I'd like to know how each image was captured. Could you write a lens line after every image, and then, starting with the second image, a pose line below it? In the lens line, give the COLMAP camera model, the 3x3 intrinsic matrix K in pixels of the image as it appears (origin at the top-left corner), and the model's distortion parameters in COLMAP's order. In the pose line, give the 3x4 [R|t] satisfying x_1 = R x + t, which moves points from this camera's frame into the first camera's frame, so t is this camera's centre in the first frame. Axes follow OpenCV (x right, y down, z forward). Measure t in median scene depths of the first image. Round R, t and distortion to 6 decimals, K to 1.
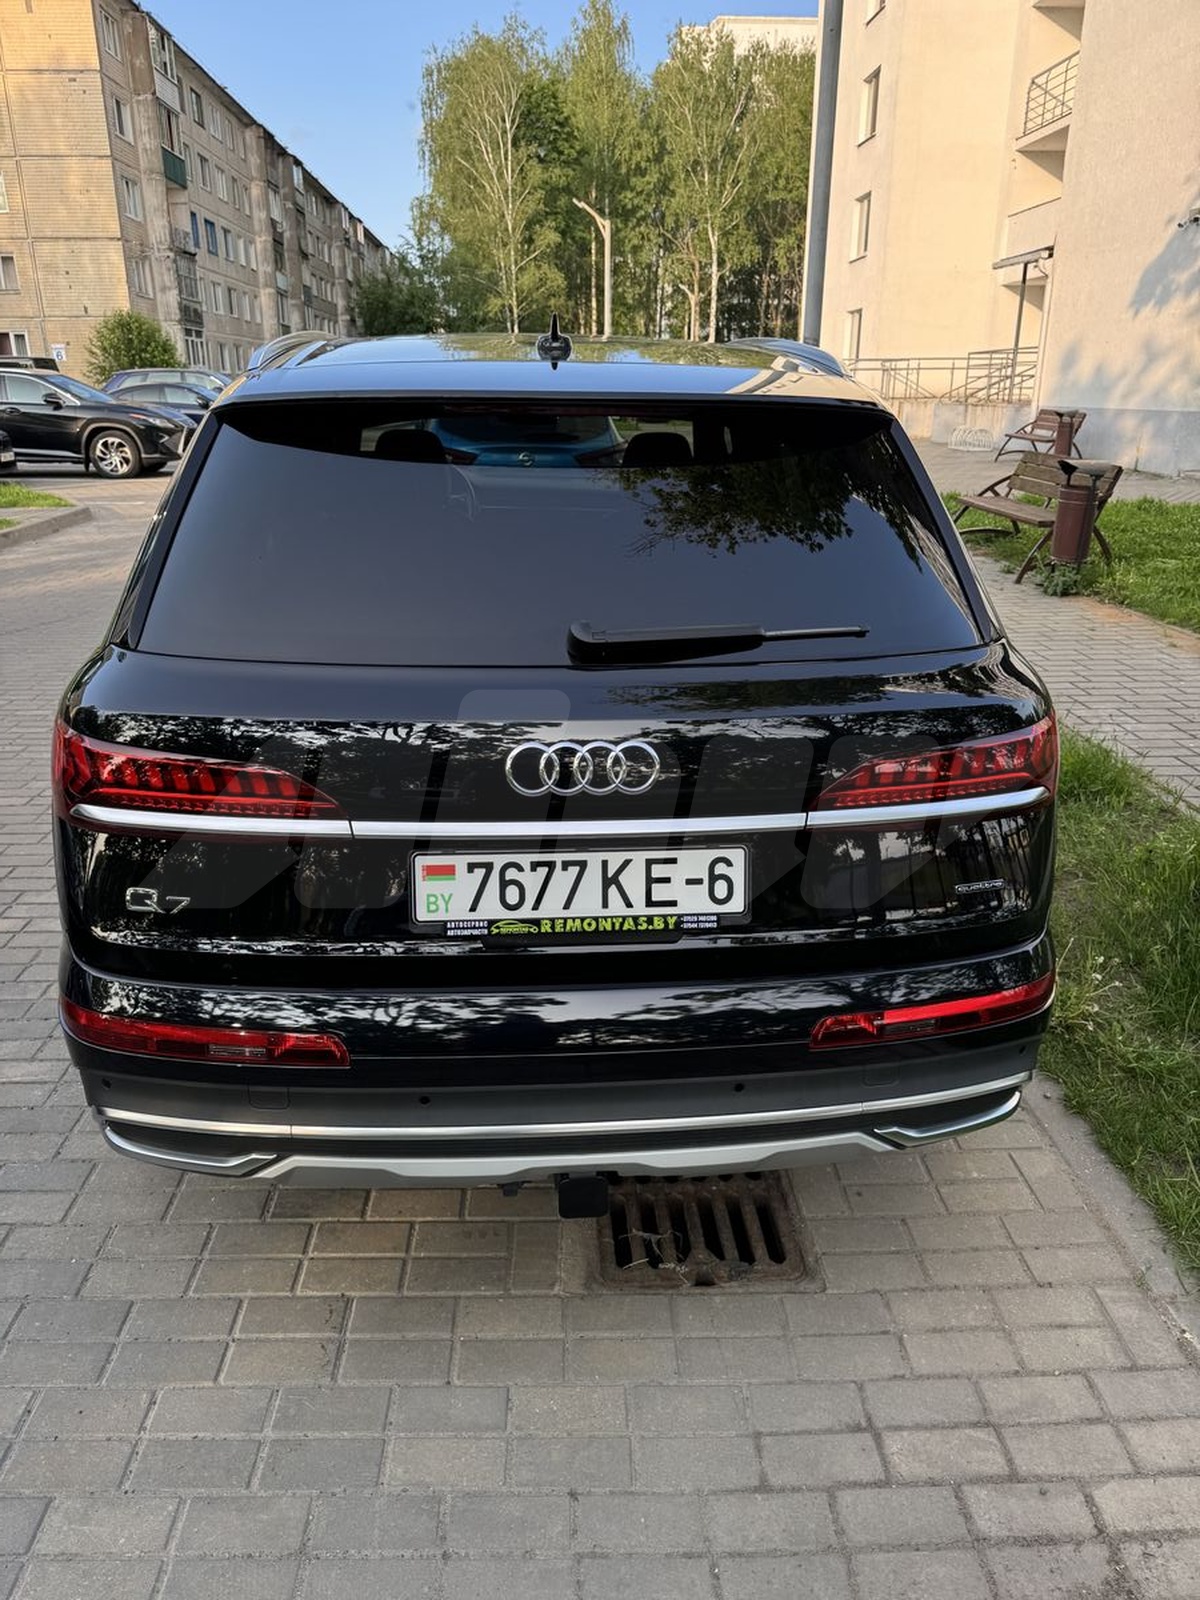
lens RADIAL K [[1131.3, 0, 595.3], [0, 1131.3, 792.6], [0, 0, 1]] dist [0.027156, -0.020679]
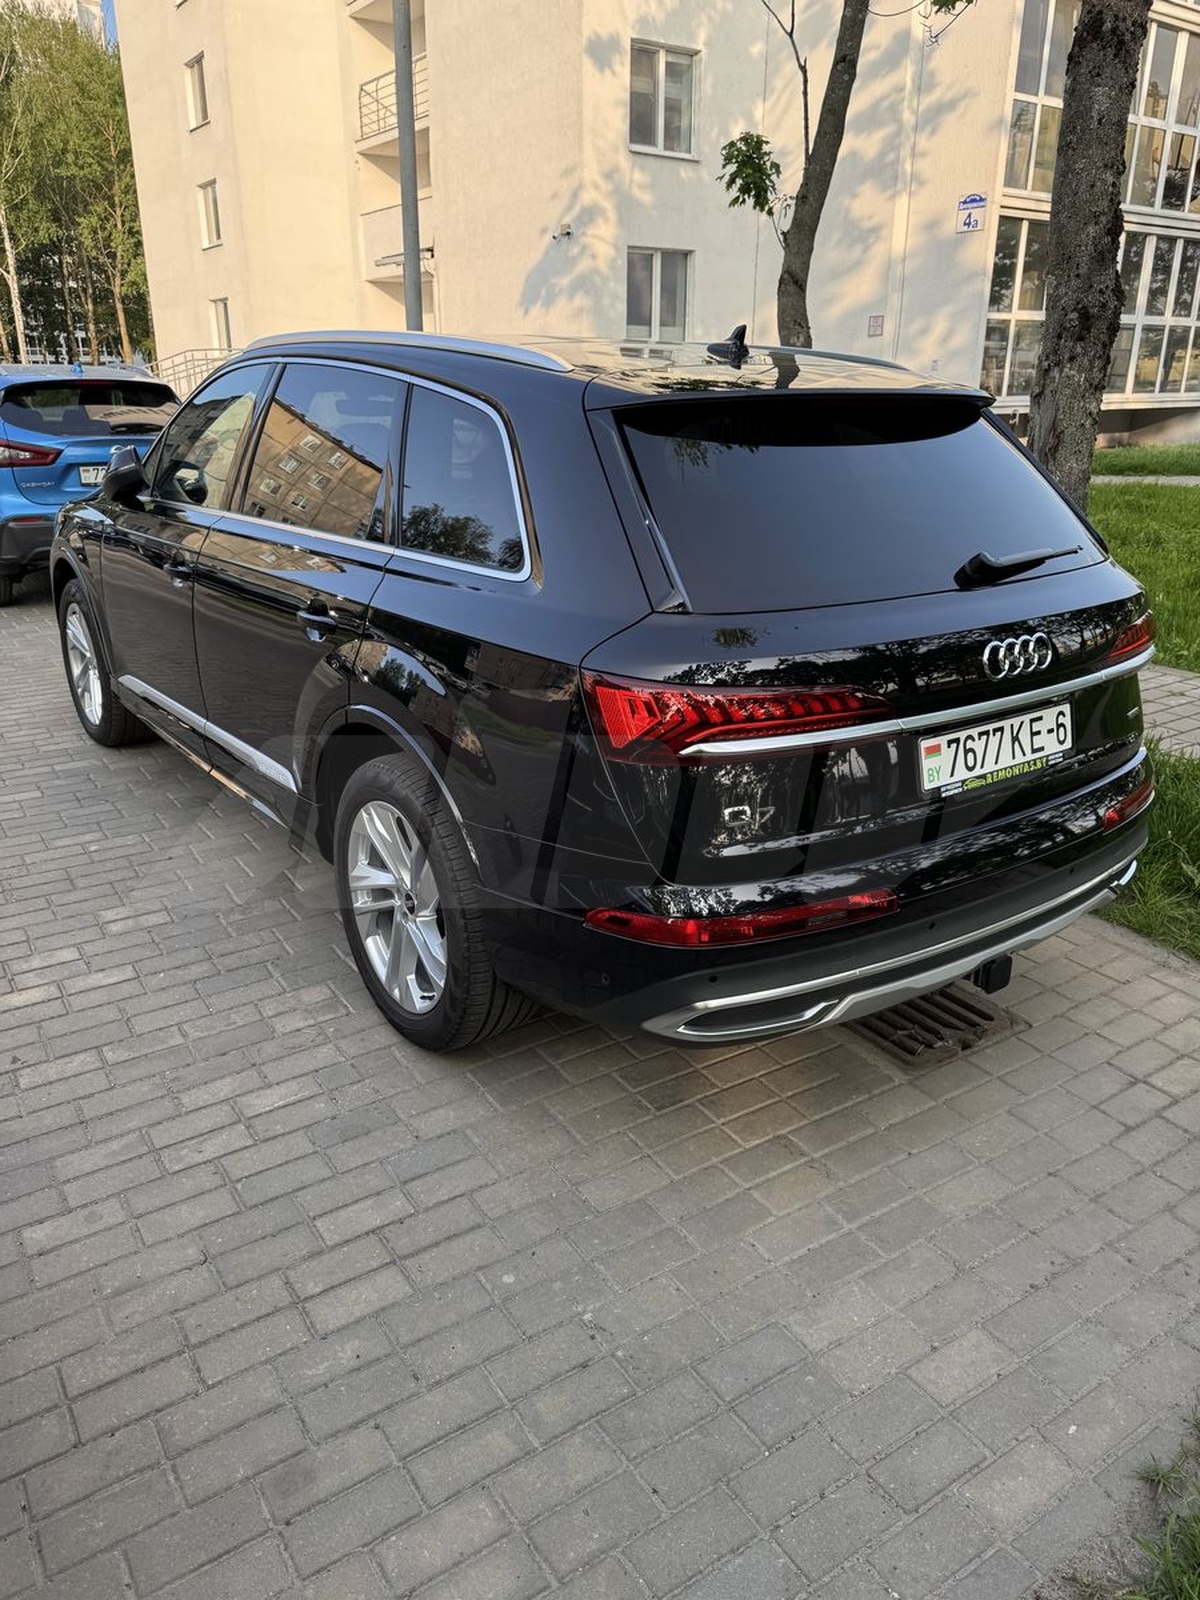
lens RADIAL K [[1125.0, 0, 584.3], [0, 1125.0, 798.5], [0, 0, 1]] dist [-0.003182, 0.001982]
pose [[0.859700, -0.179749, 0.478128, -0.108646], [0.171564, 0.983272, 0.061174, -0.002424], [-0.481125, 0.029438, 0.876157, 0.004598]]
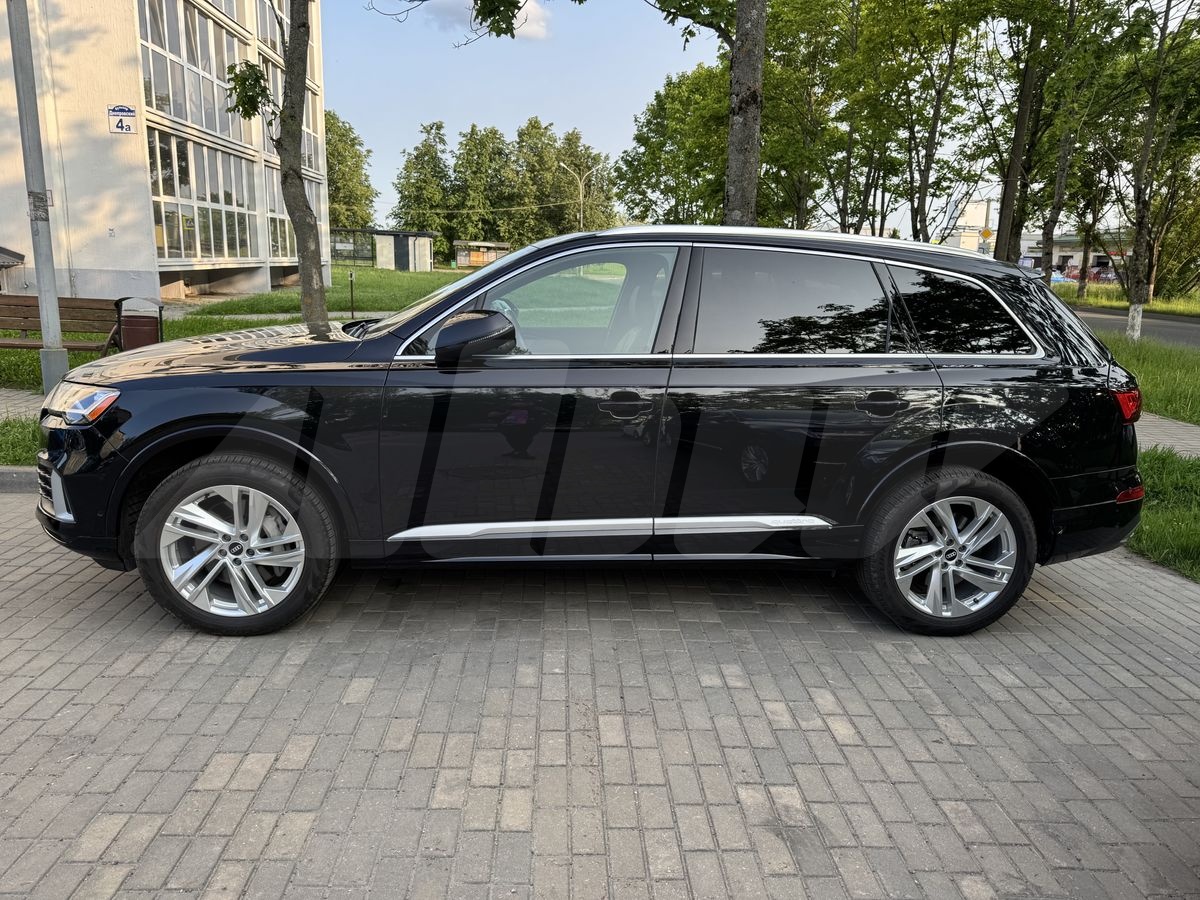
lens RADIAL K [[843.8, 0, 600.0], [0, 843.8, 450.0], [0, 0, 1]] dist [-0.003182, 0.001982]
pose [[0.015125, -0.221454, 0.975053, -0.254858], [0.308439, 0.928642, 0.206129, -0.075454], [-0.951124, 0.297627, 0.082351, 0.215425]]
